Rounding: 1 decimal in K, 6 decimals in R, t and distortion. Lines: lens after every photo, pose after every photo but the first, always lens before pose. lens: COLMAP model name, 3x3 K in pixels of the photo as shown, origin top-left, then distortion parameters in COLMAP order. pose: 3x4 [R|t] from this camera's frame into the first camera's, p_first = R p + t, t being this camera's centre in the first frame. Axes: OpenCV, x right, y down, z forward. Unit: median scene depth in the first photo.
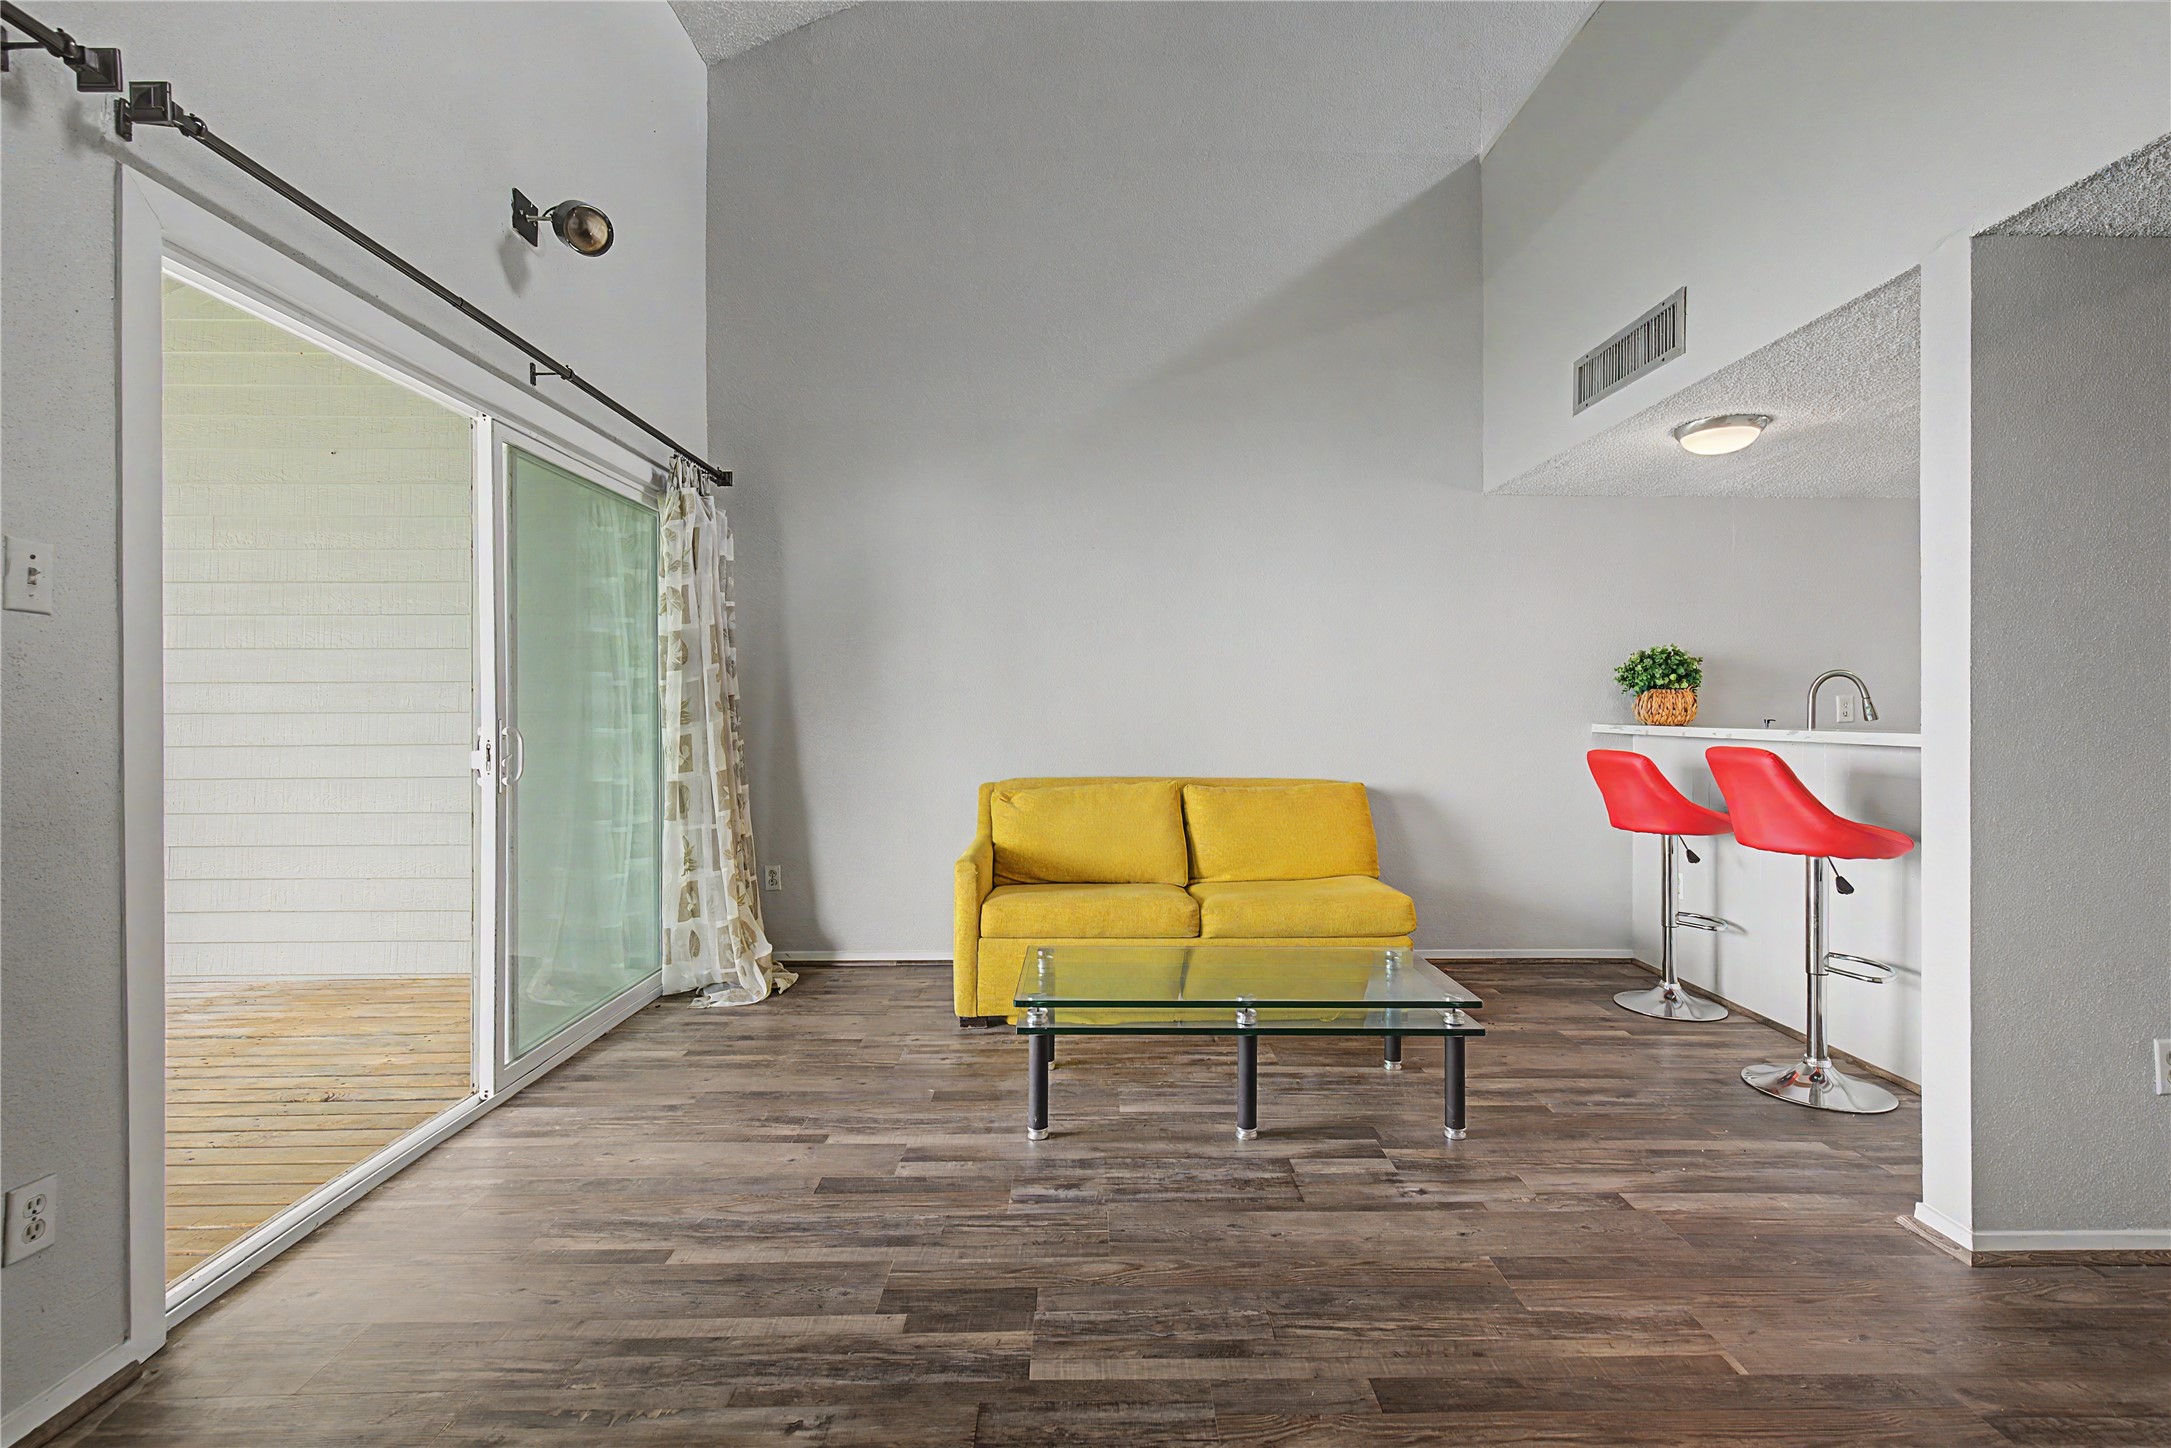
lens RADIAL K [[985.0, 0, 1096.8], [0, 985.0, 712.6], [0, 0, 1]] dist [-0.002904, 0.000432]
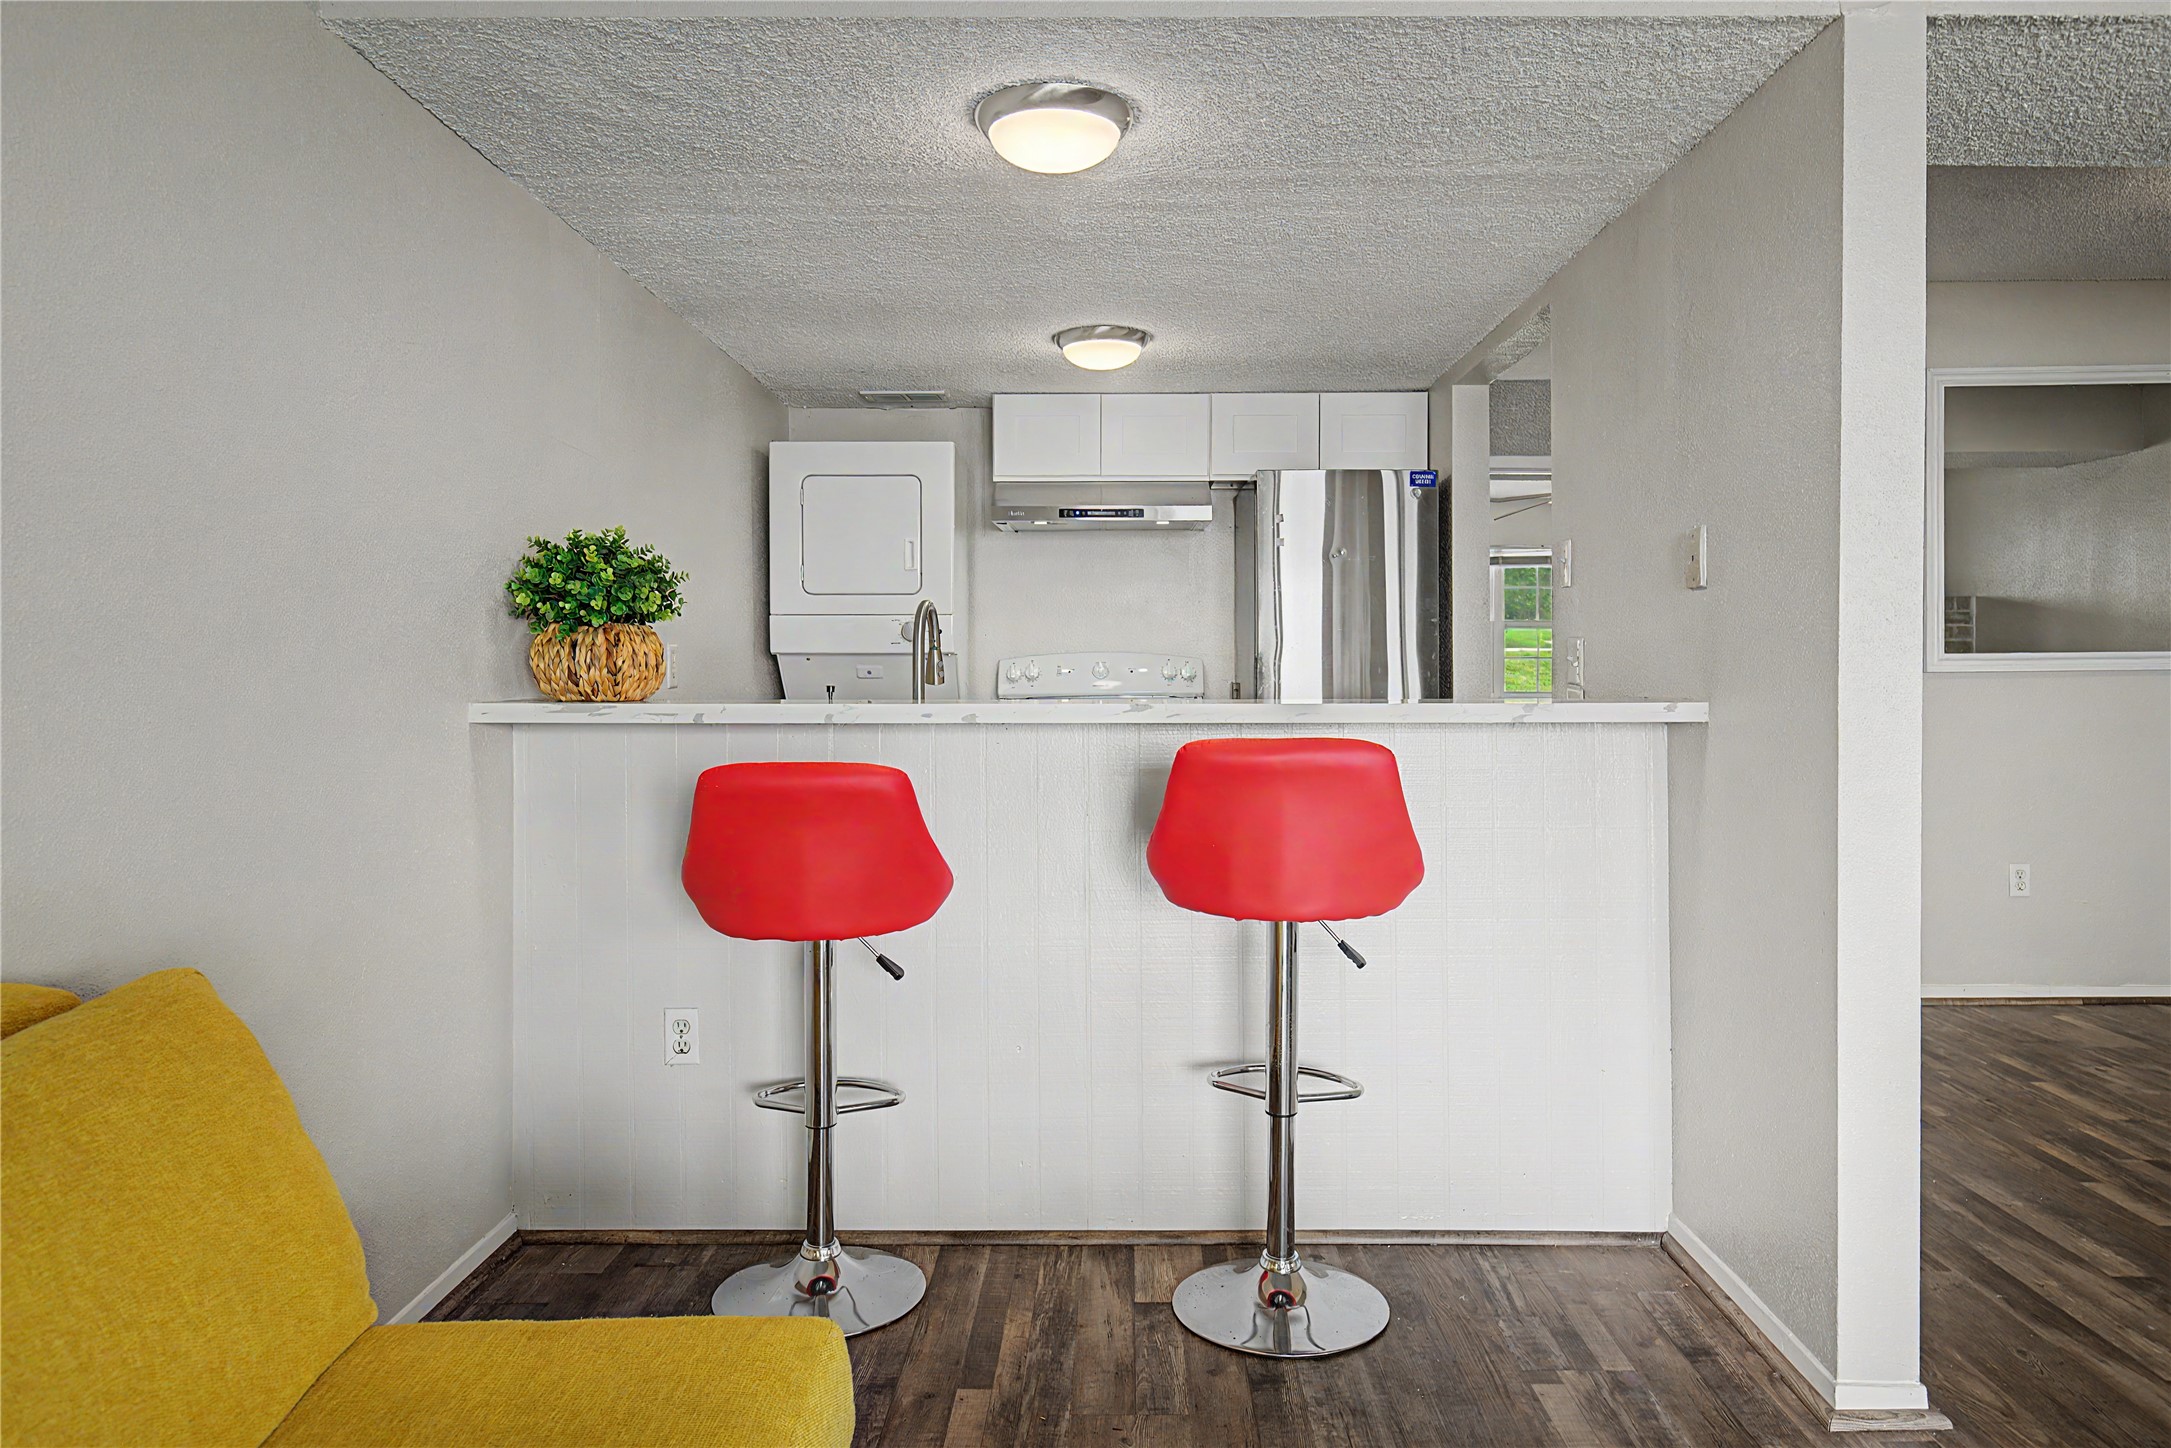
lens RADIAL K [[1404.7, 0, 1093.1], [0, 1404.7, 684.8], [0, 0, 1]] dist [0.006839, -0.003587]
pose [[0.025300, -0.015620, 0.999558, -0.163125], [0.004616, 0.999869, 0.015508, -0.008894], [-0.999669, 0.004222, 0.025368, 1.596630]]
